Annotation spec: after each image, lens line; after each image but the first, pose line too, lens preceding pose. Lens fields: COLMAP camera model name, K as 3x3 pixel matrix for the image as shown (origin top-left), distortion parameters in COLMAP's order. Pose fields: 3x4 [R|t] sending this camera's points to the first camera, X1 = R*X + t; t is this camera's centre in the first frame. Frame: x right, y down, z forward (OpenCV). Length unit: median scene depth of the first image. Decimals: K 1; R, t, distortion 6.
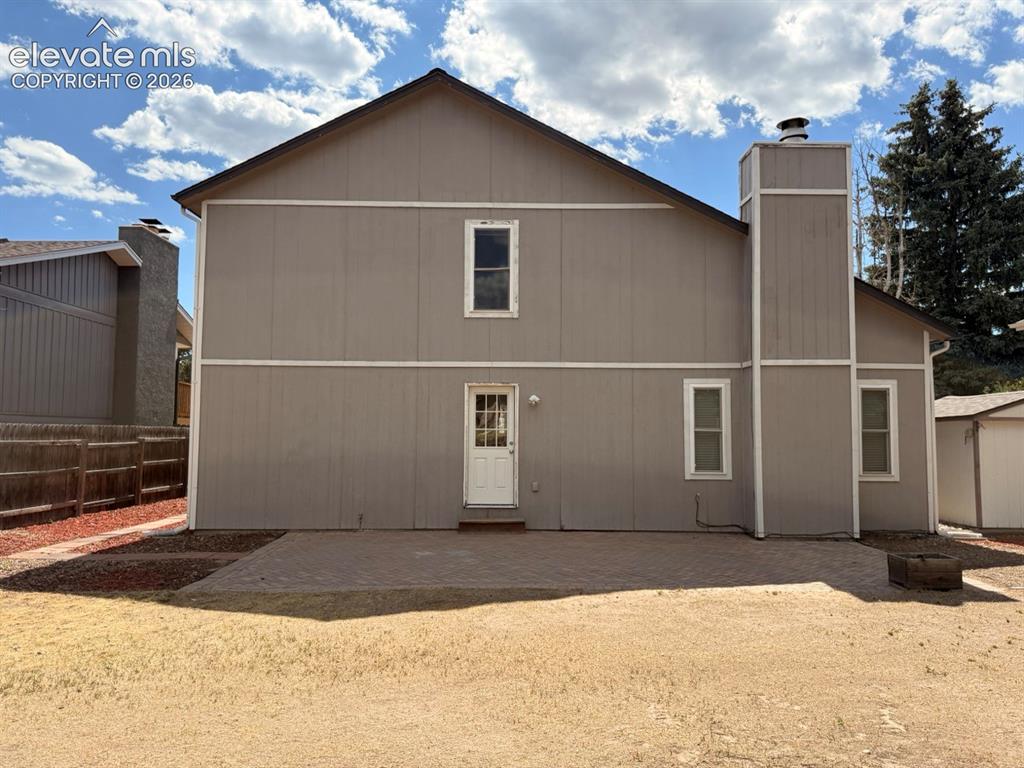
lens RADIAL K [[727.6, 0, 512.4], [0, 727.6, 385.0], [0, 0, 1]] dist [0.006410, -0.001939]
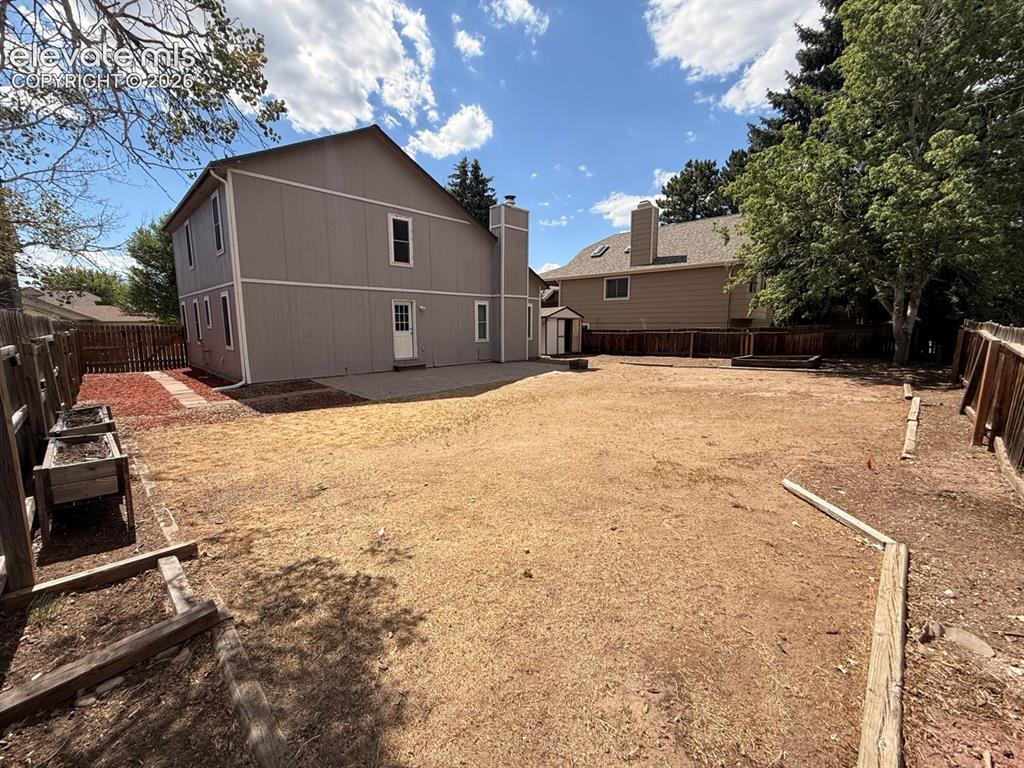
lens RADIAL K [[408.7, 0, 510.1], [0, 408.7, 383.8], [0, 0, 1]] dist [-0.000247, -0.000751]
pose [[0.703237, -0.111492, 0.702159, -0.650516], [-0.038916, 0.980110, 0.194602, -0.005812], [-0.709889, -0.164177, 0.684911, -0.045713]]
